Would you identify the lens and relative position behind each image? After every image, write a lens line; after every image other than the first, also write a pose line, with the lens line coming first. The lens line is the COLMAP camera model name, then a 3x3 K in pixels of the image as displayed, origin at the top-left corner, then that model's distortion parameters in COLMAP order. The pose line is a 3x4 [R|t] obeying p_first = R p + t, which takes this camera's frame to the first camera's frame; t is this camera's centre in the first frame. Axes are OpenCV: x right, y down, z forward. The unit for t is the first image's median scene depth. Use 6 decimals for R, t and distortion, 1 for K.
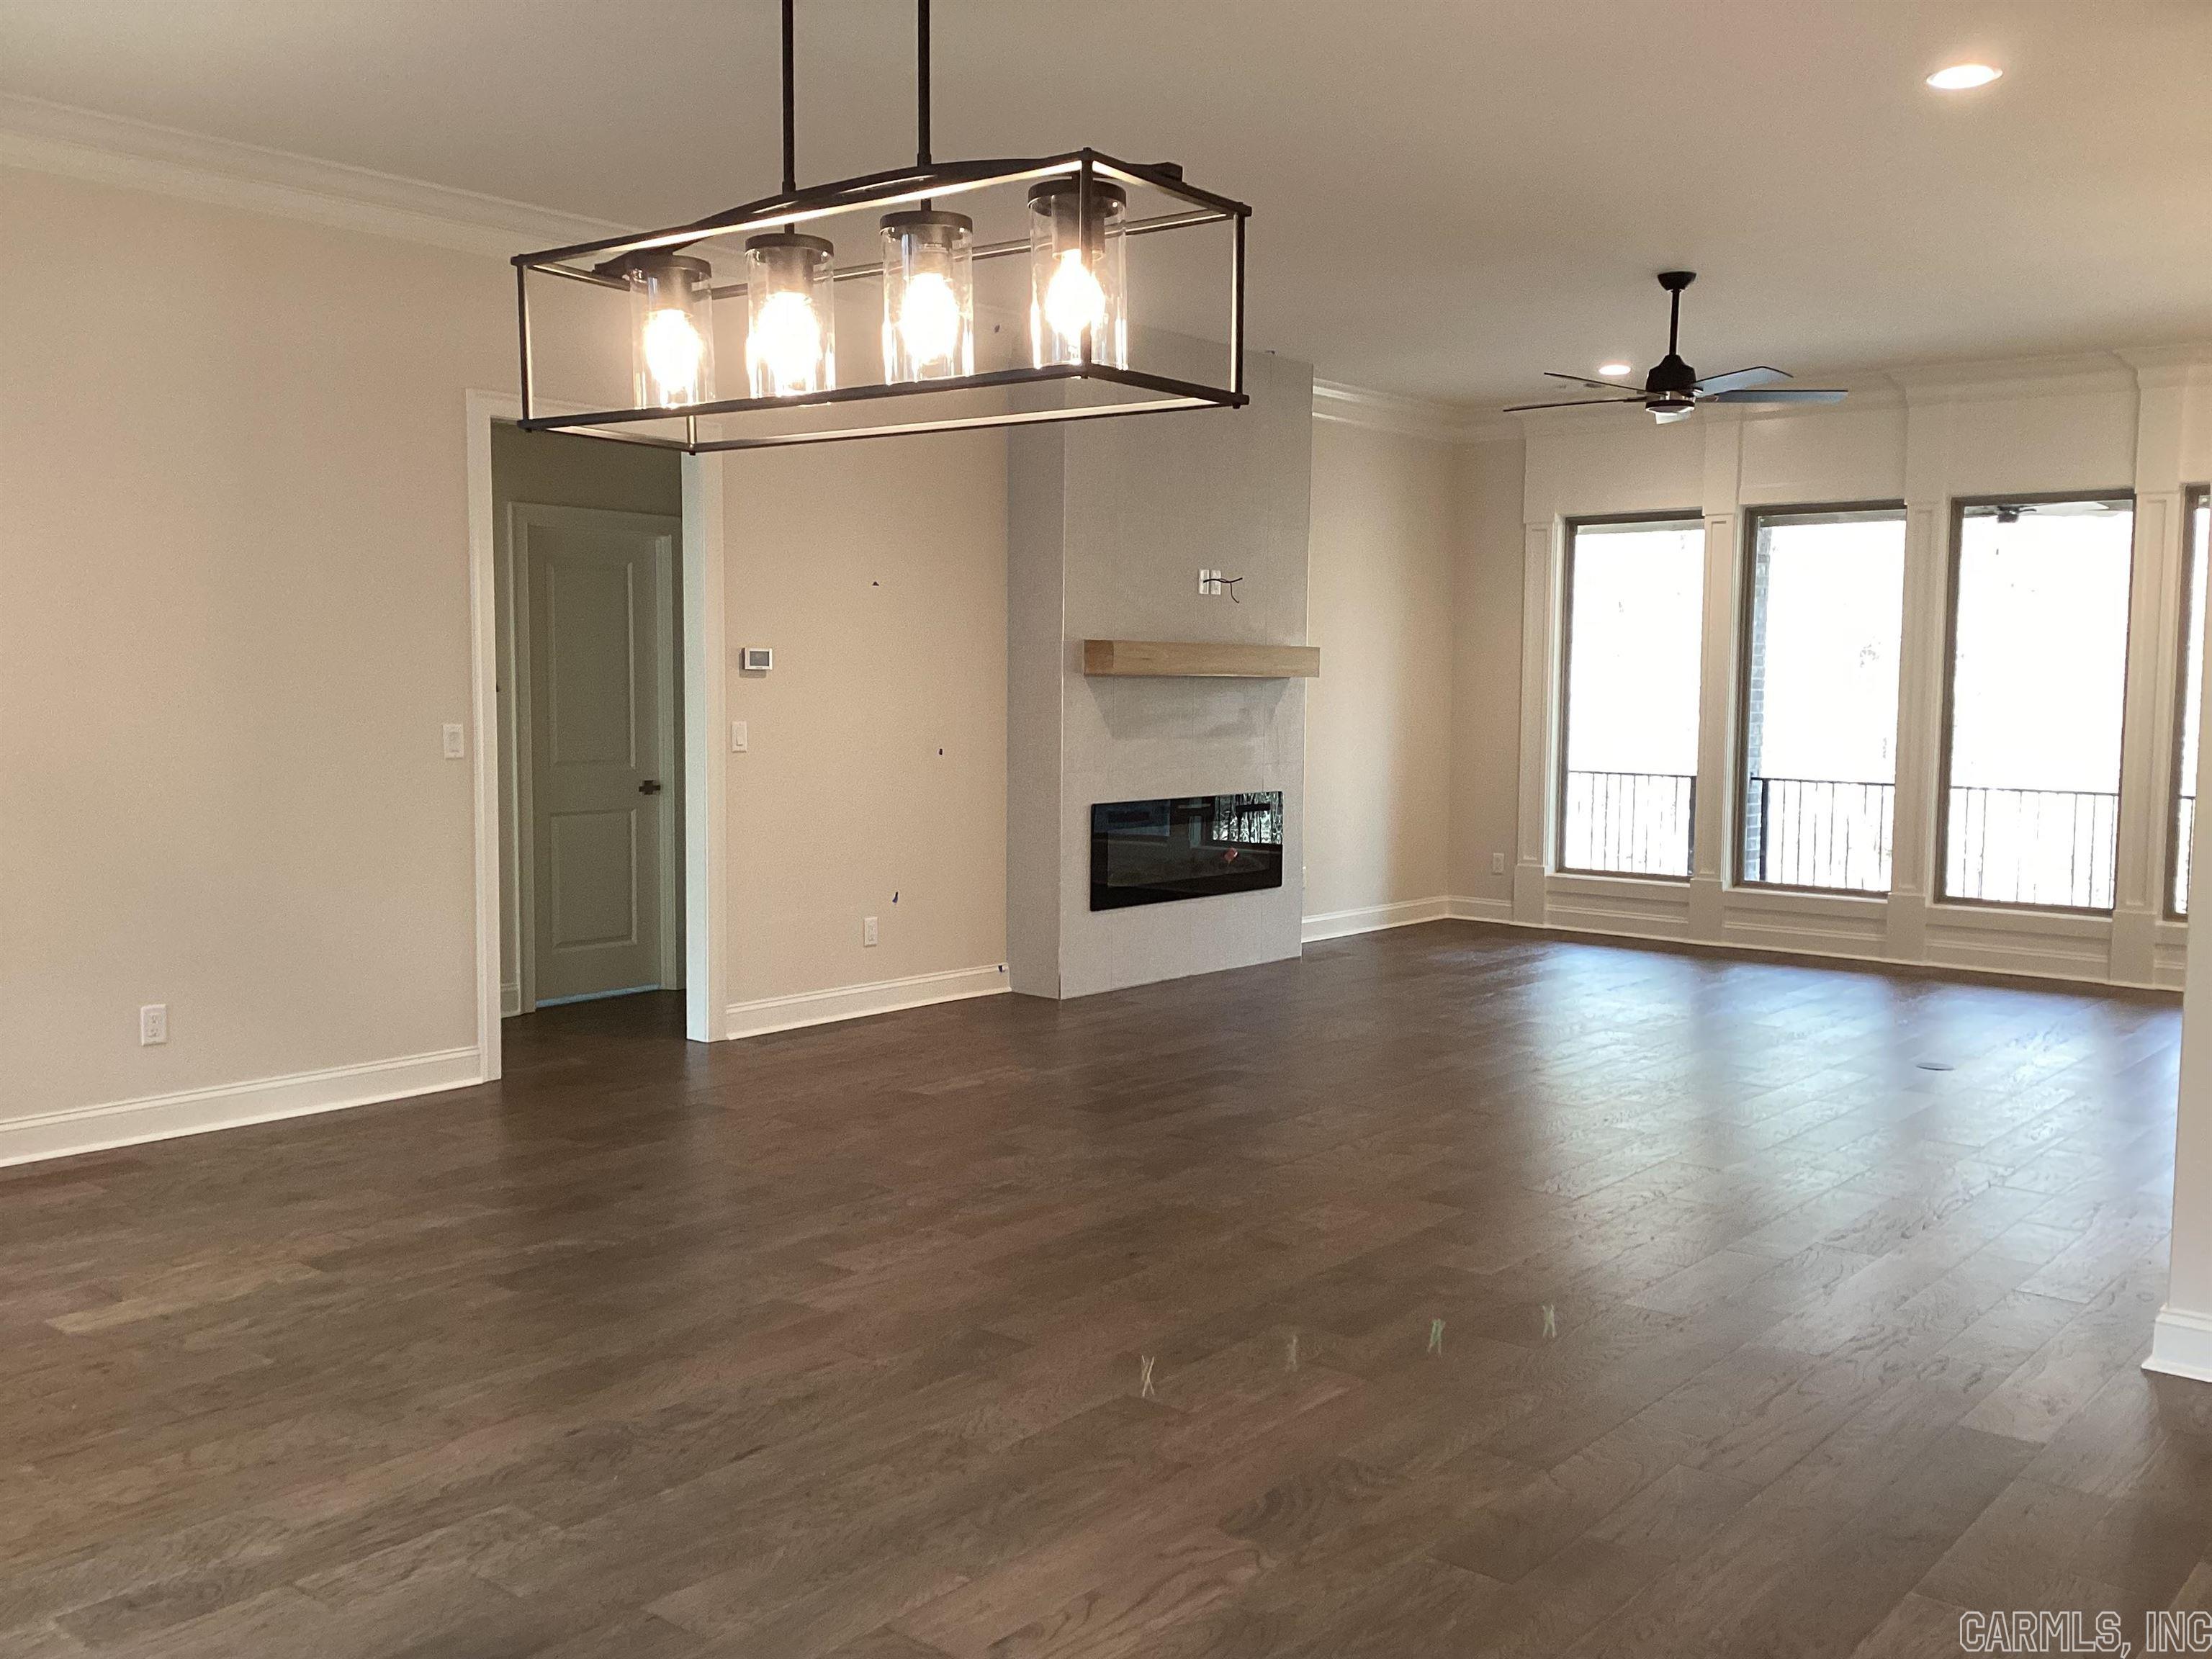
lens RADIAL K [[1994.3, 0, 1105.4], [0, 1994.3, 816.4], [0, 0, 1]] dist [0.108179, -0.171046]
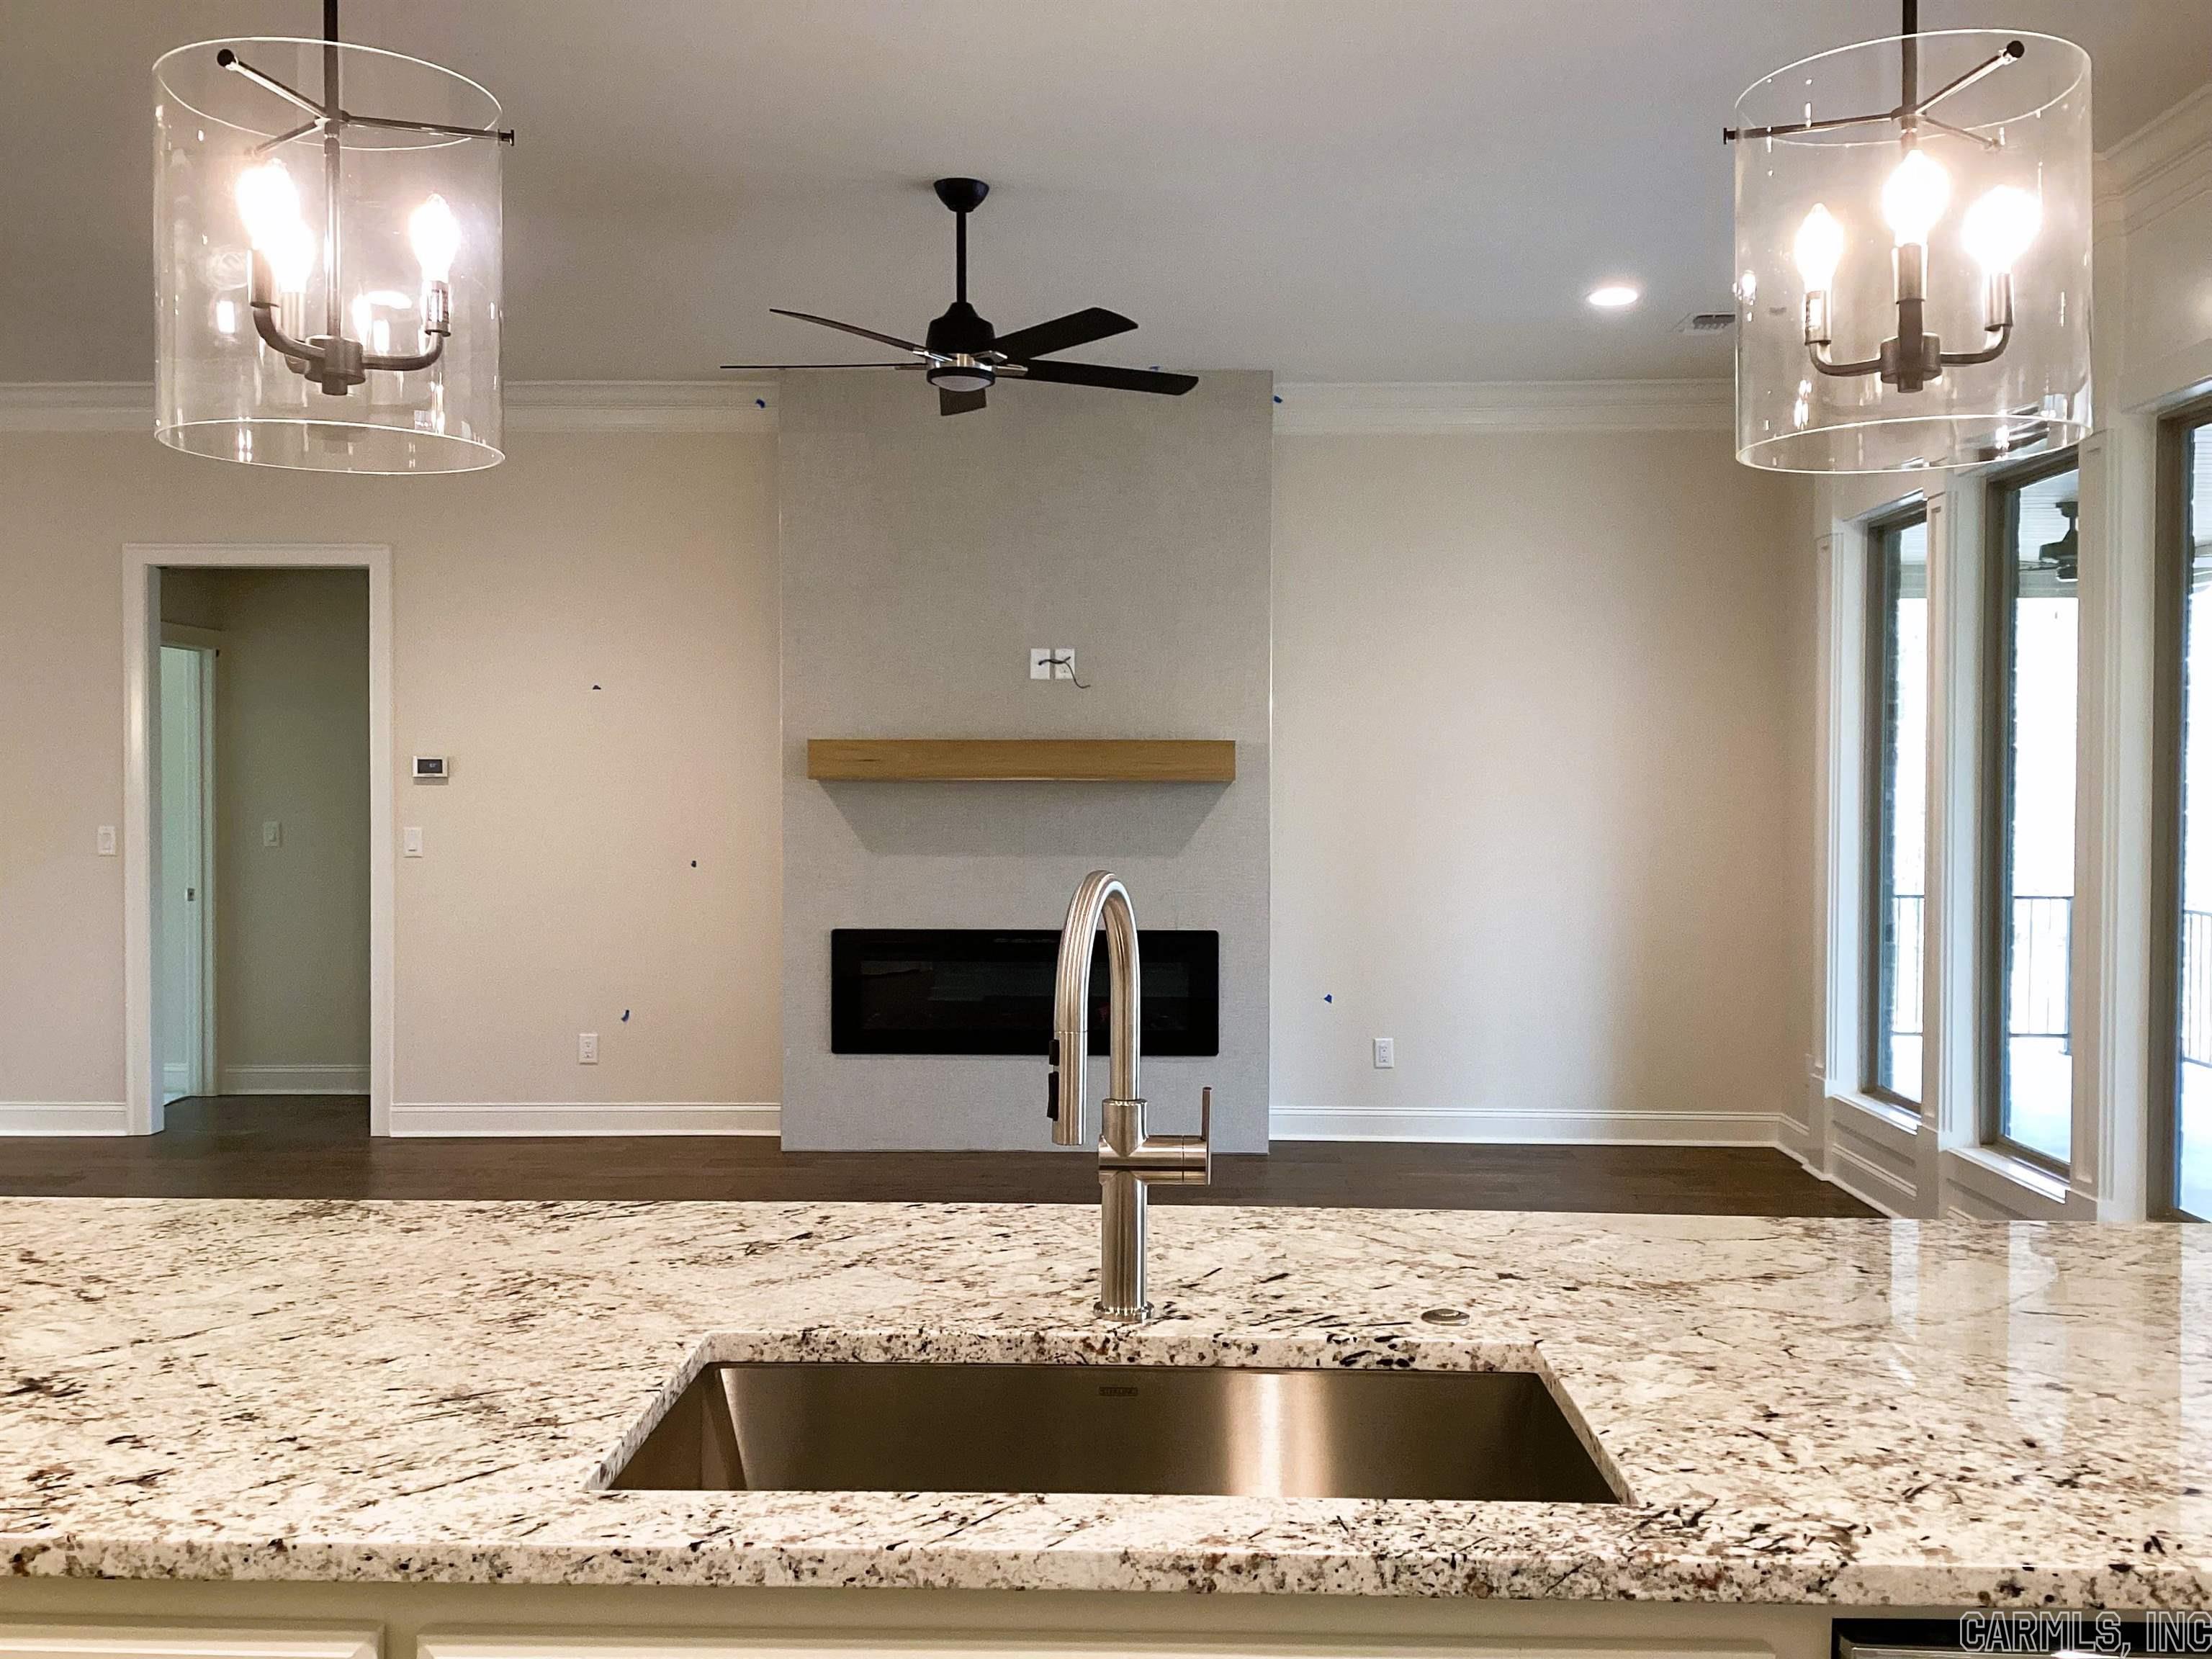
lens RADIAL K [[1994.3, 0, 1105.4], [0, 1994.3, 816.4], [0, 0, 1]] dist [0.108179, -0.171046]
pose [[0.615489, 0.003318, -0.788139, 0.703409], [-0.050327, 0.998116, -0.035100, -0.028532], [0.786537, 0.061268, 0.614496, 0.526541]]
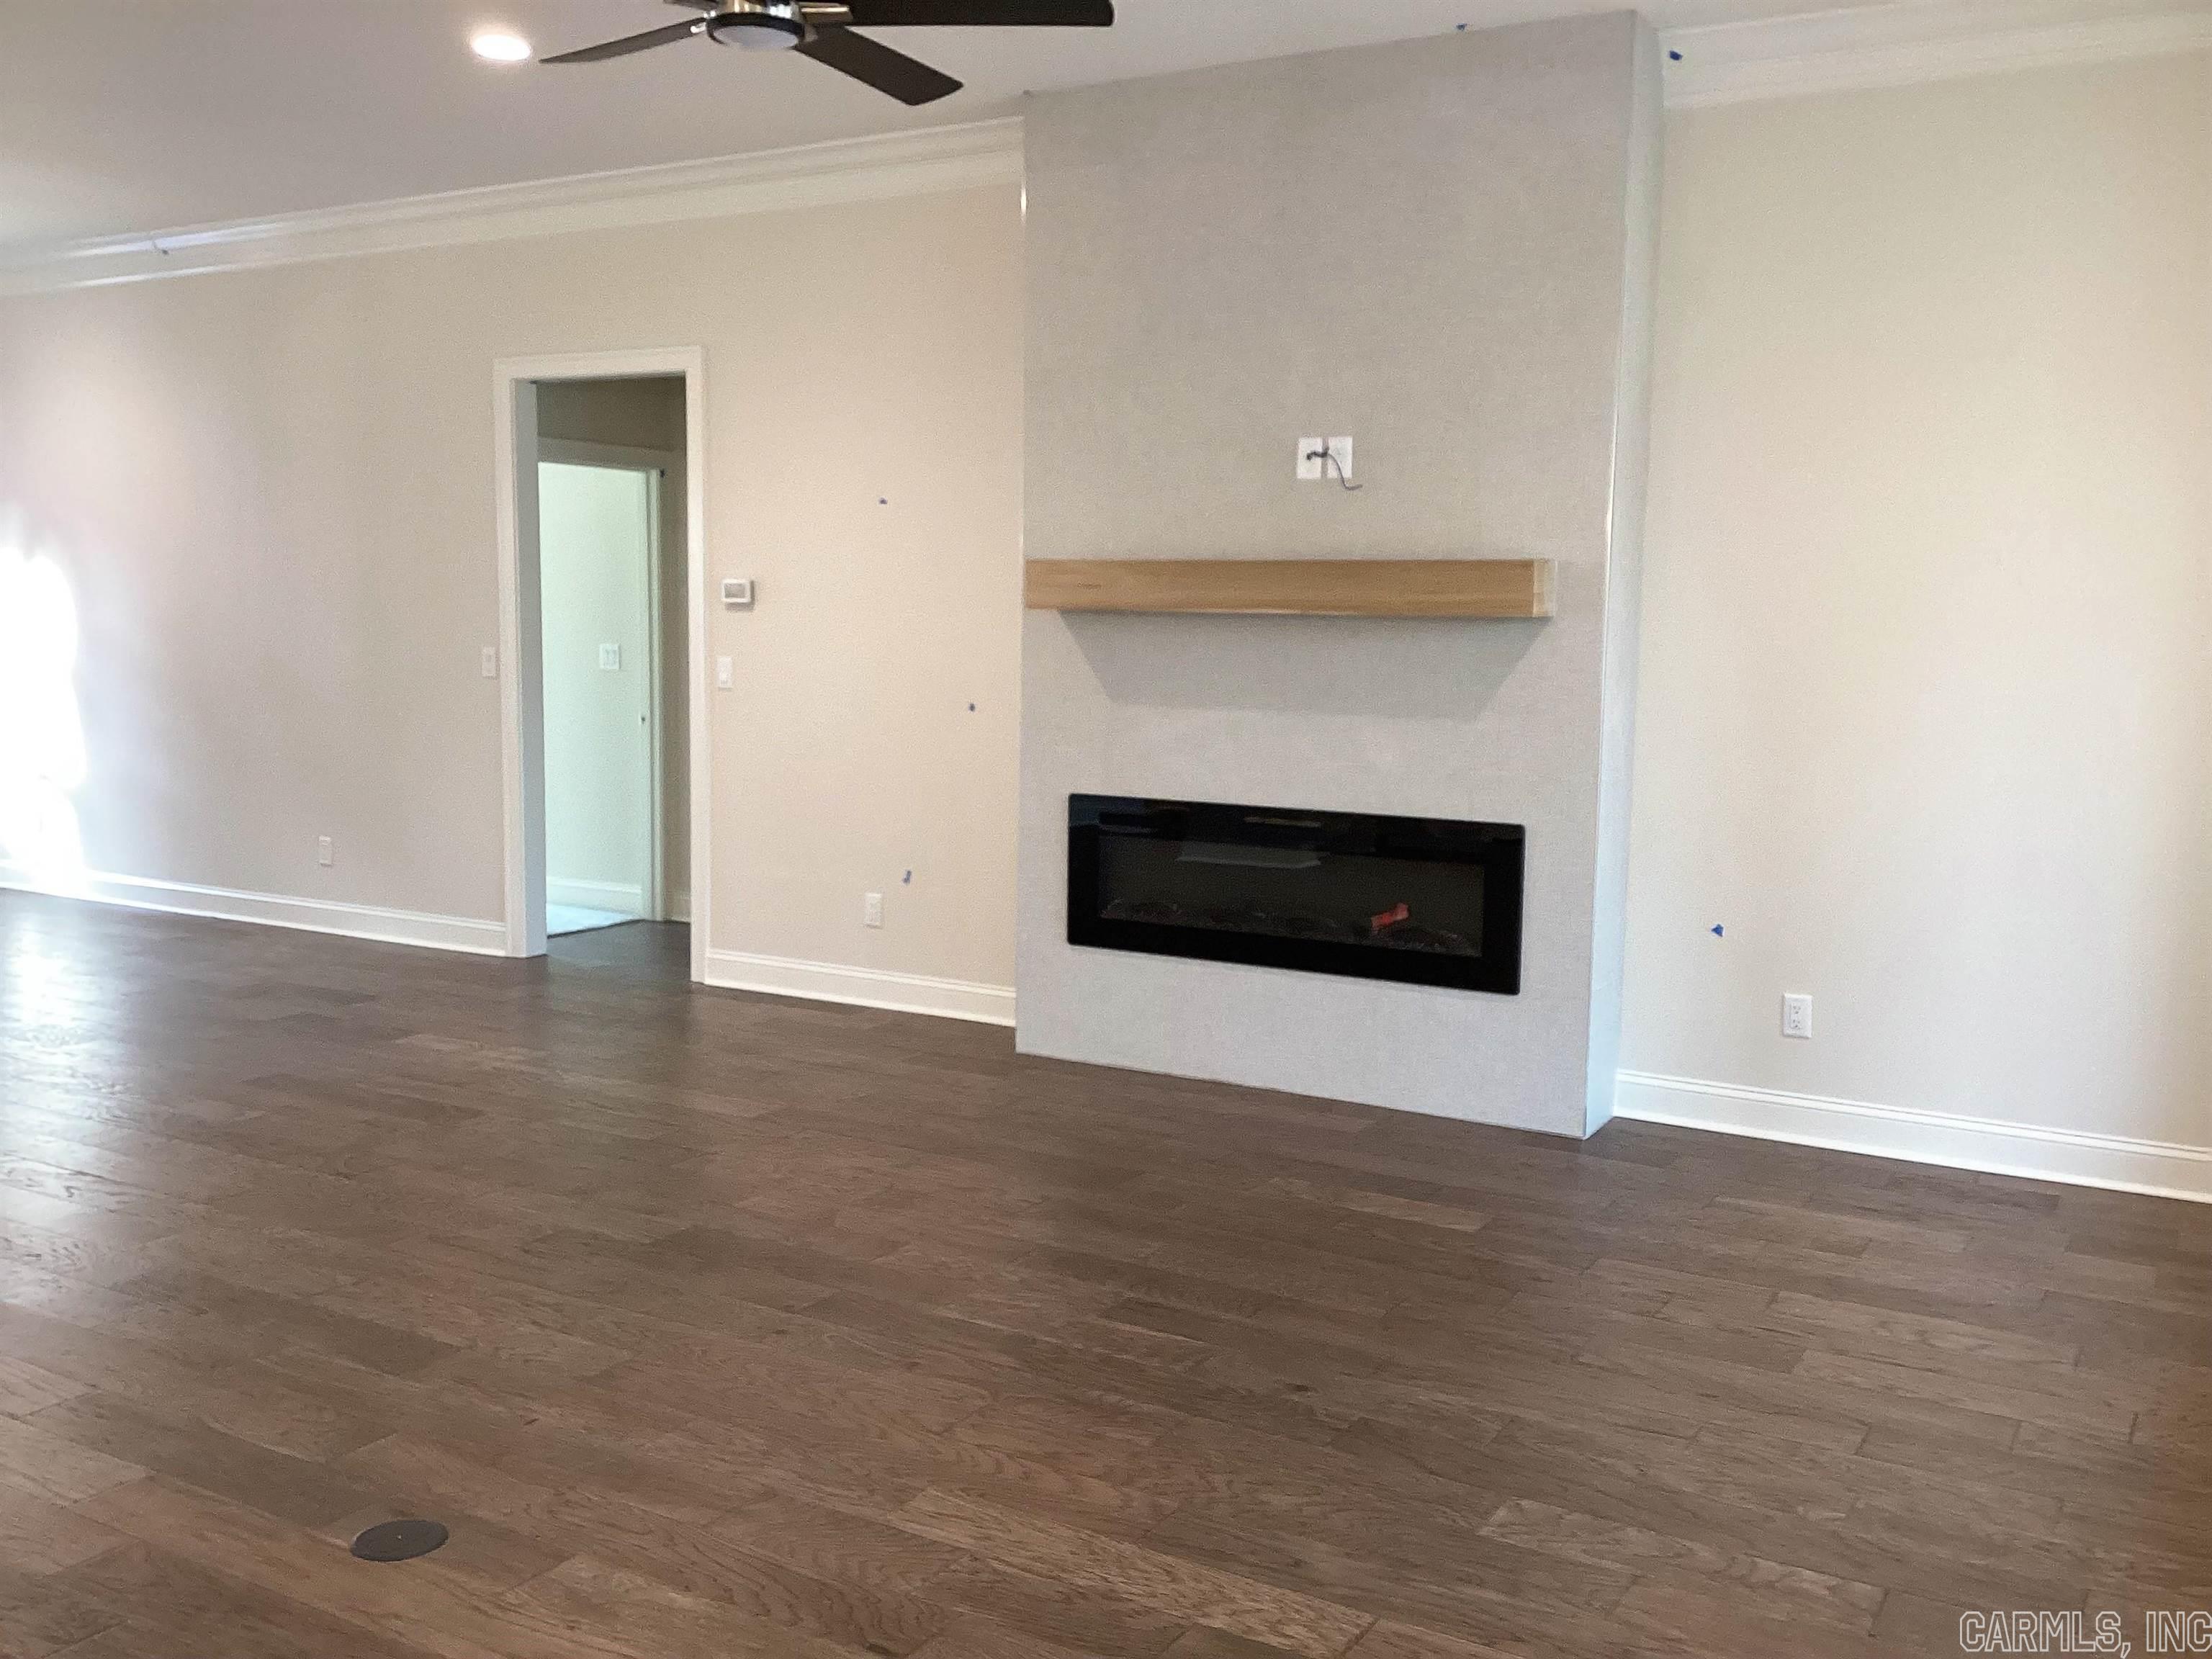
lens RADIAL K [[1994.3, 0, 1105.4], [0, 1994.3, 816.4], [0, 0, 1]] dist [0.108179, -0.171046]
pose [[0.153957, 0.094515, -0.983547, 0.652492], [-0.081956, 0.993206, 0.082615, -0.054161], [0.984673, 0.067888, 0.160657, 0.846864]]
